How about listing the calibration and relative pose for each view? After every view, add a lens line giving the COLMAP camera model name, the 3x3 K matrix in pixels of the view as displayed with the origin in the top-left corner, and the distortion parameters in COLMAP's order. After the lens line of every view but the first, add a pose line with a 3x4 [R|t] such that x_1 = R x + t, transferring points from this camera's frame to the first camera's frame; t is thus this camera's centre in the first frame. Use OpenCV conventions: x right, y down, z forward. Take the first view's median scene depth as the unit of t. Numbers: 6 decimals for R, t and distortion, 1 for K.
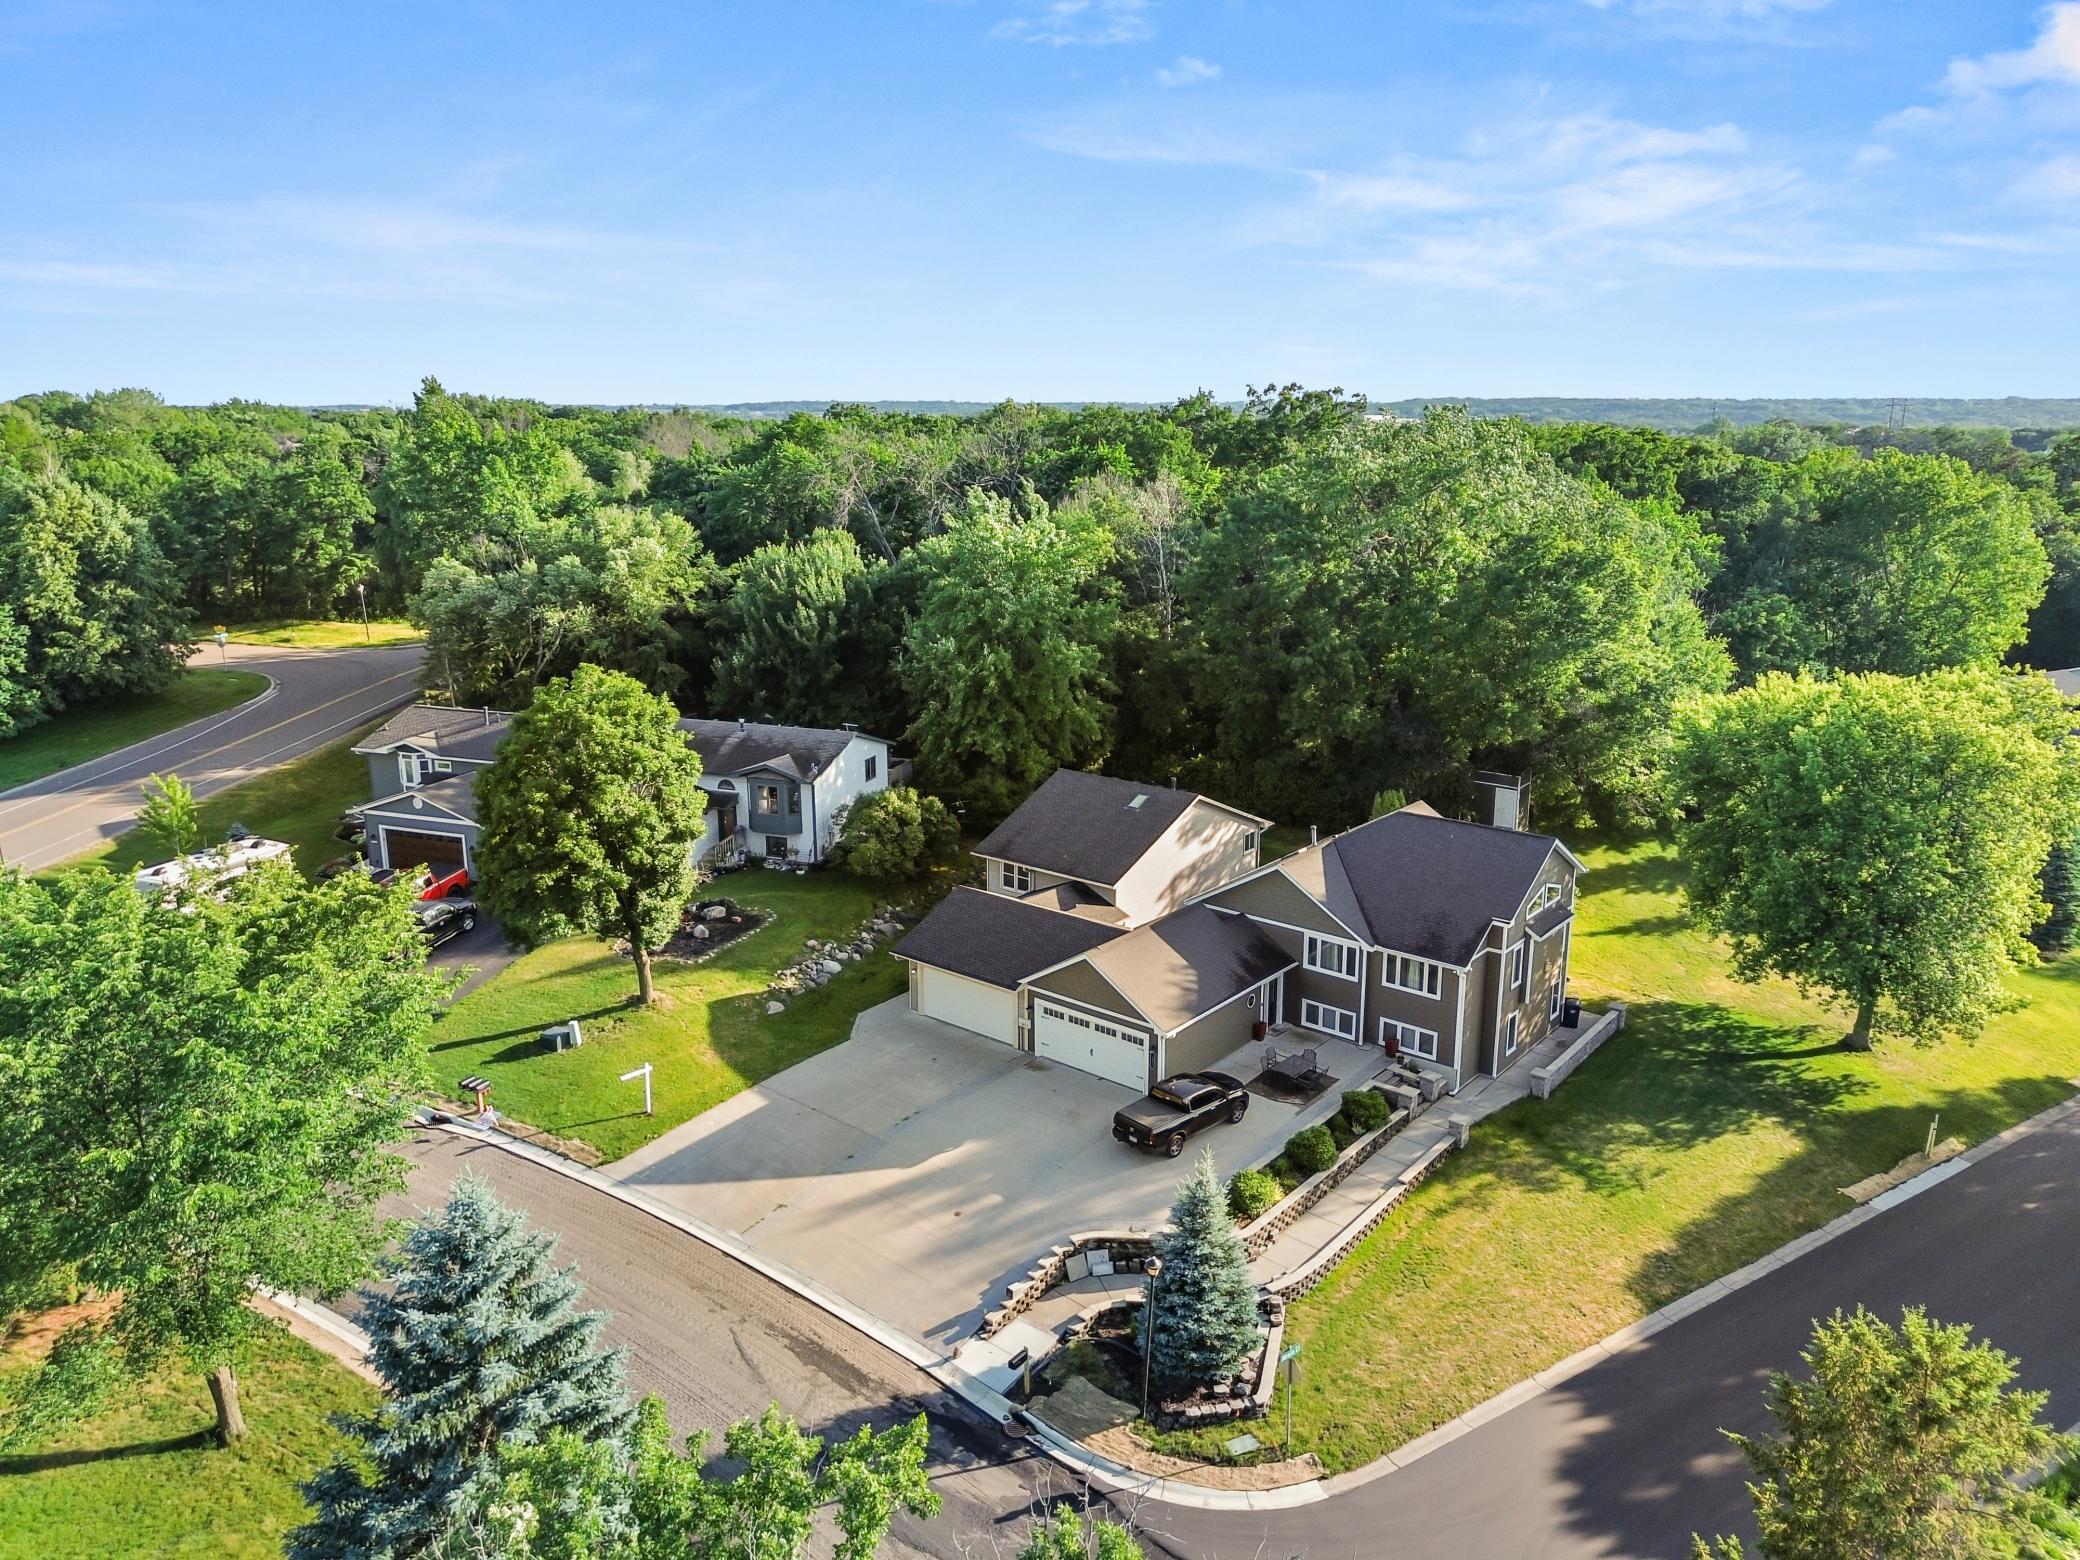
lens RADIAL K [[1485.8, 0, 1040.0], [0, 1485.8, 780.0], [0, 0, 1]] dist [0.064814, -0.059081]
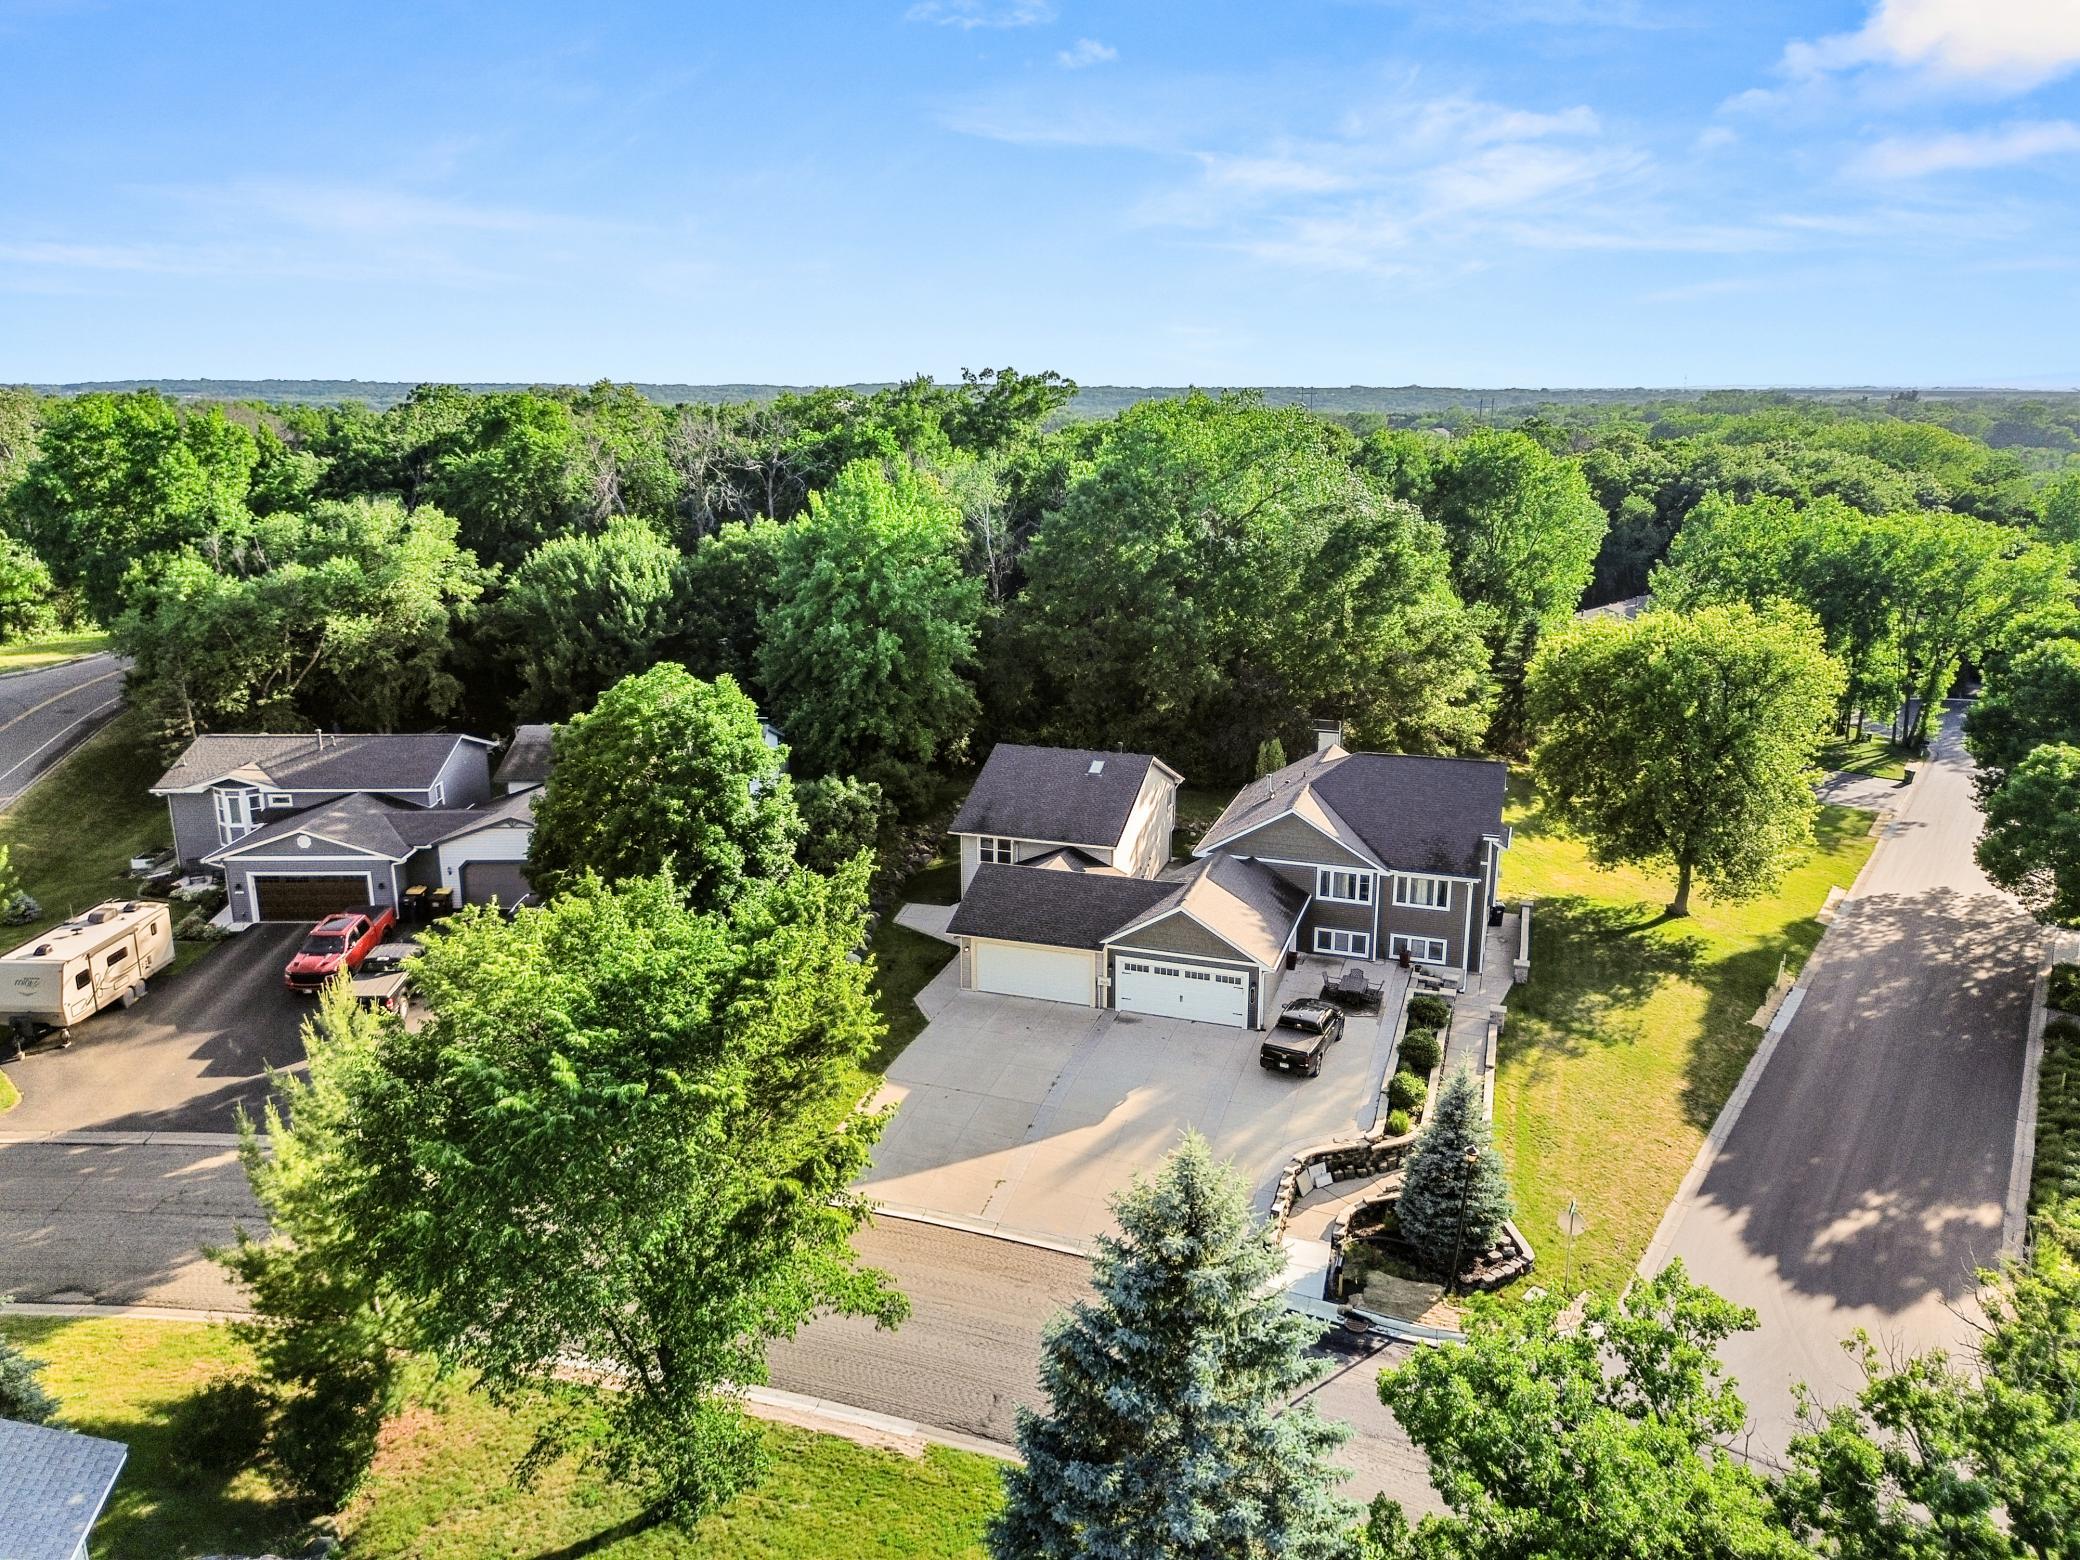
lens RADIAL K [[1485.8, 0, 1040.0], [0, 1485.8, 780.0], [0, 0, 1]] dist [0.064814, -0.059081]
pose [[0.934567, -0.088466, 0.344613, -0.401844], [0.085018, 0.996062, 0.025139, -0.007486], [-0.345480, 0.005804, 0.938408, 0.035758]]
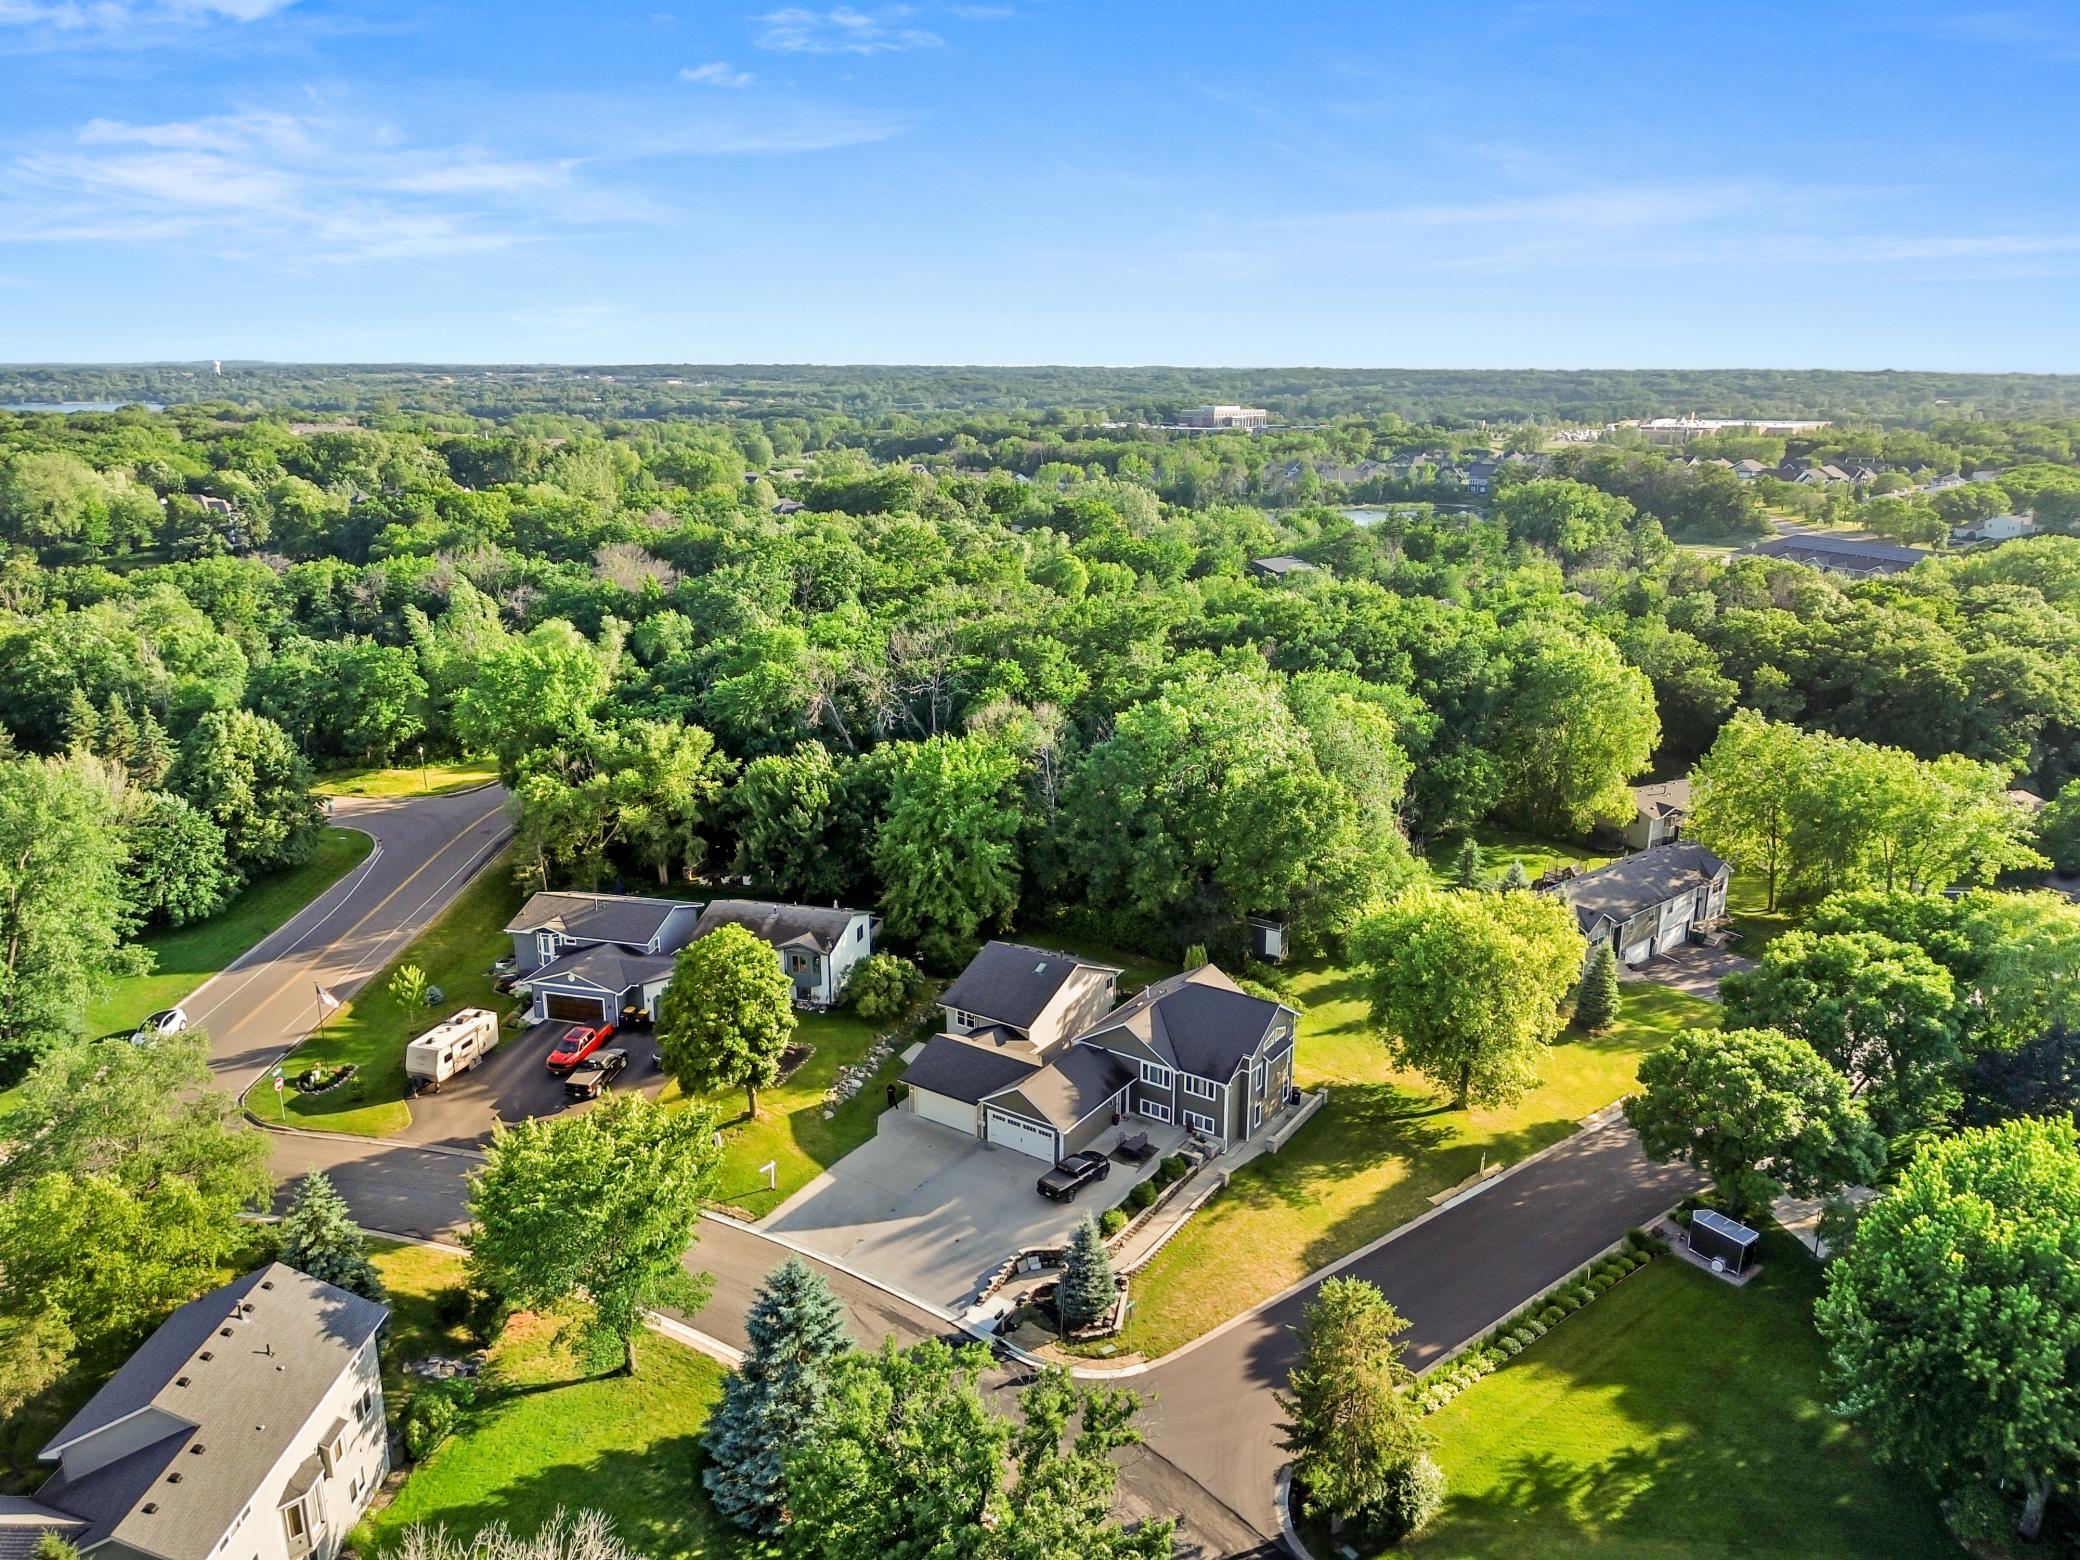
lens RADIAL K [[1485.8, 0, 1040.0], [0, 1485.8, 780.0], [0, 0, 1]] dist [0.064814, -0.059081]
pose [[0.995692, -0.022271, 0.090007, -0.090072], [0.019735, 0.999385, 0.028974, -0.285647], [-0.090597, -0.027073, 0.995520, -0.725904]]
